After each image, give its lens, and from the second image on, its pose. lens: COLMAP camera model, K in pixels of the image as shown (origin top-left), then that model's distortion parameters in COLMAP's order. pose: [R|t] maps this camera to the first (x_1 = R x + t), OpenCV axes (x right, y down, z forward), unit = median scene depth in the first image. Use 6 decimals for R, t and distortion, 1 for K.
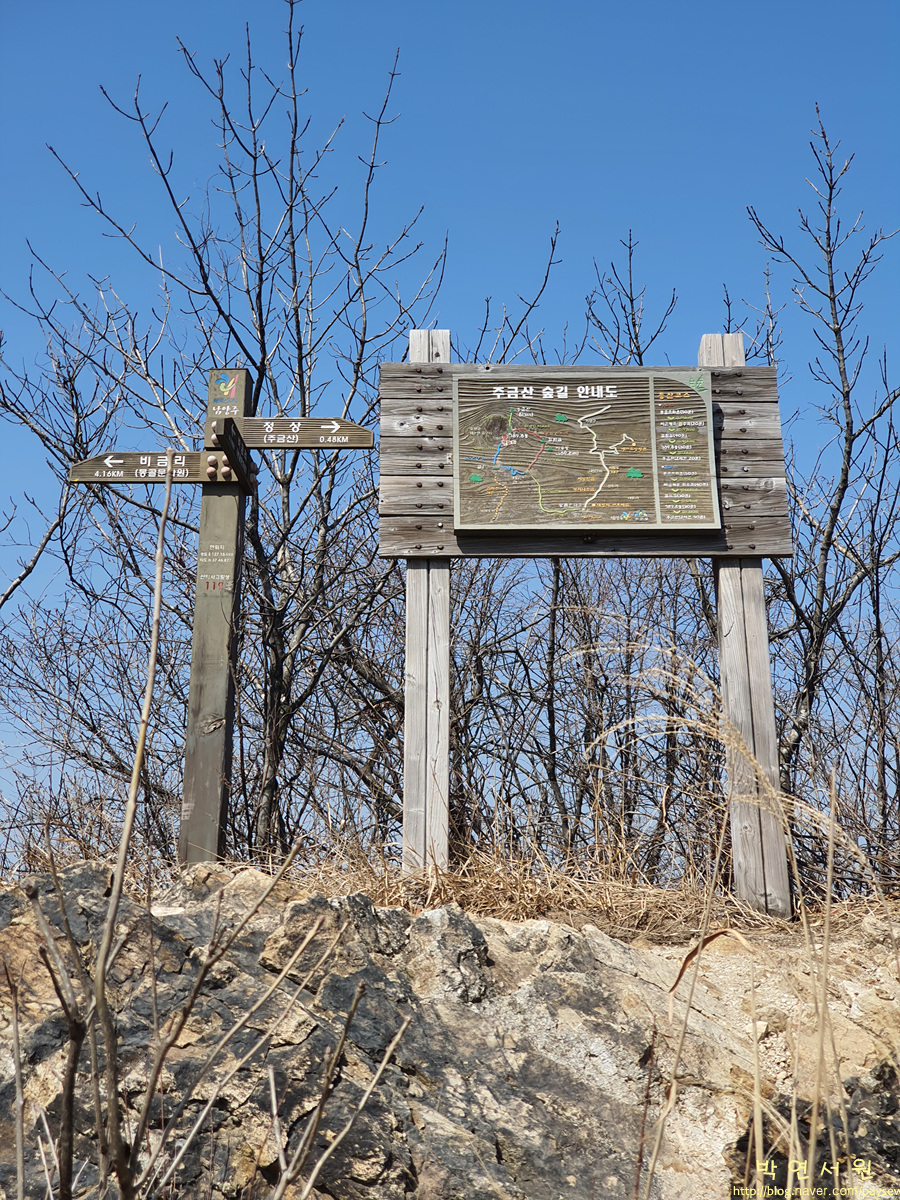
lens RADIAL K [[1768.7, 0, 450.0], [0, 1768.7, 600.0], [0, 0, 1]] dist [0.103070, -0.058418]
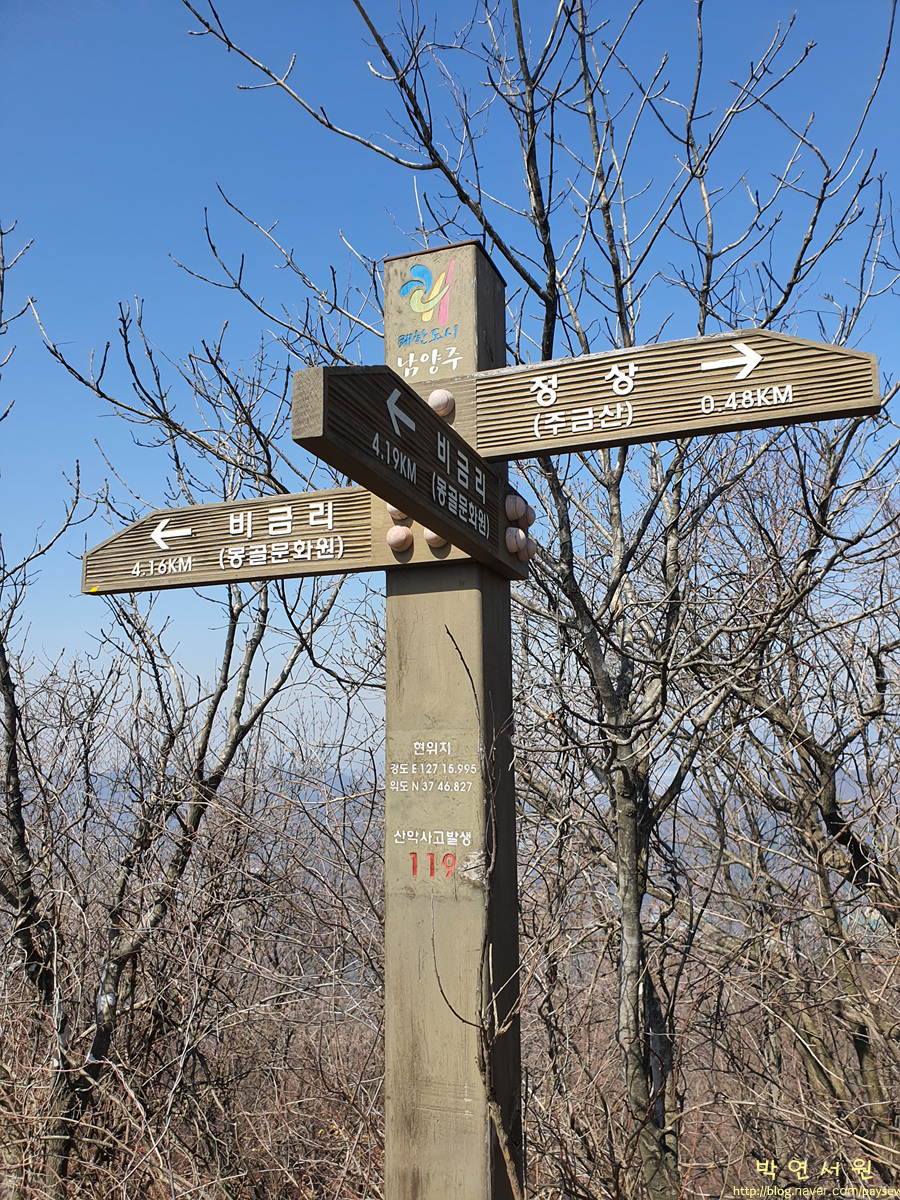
lens RADIAL K [[945.6, 0, 450.0], [0, 945.6, 600.0], [0, 0, 1]] dist [0.066483, -0.114642]
pose [[0.957621, -0.081009, -0.276406, -0.079372], [0.106575, 0.991182, 0.078740, -0.081113], [0.267590, -0.104861, 0.957810, 0.897046]]
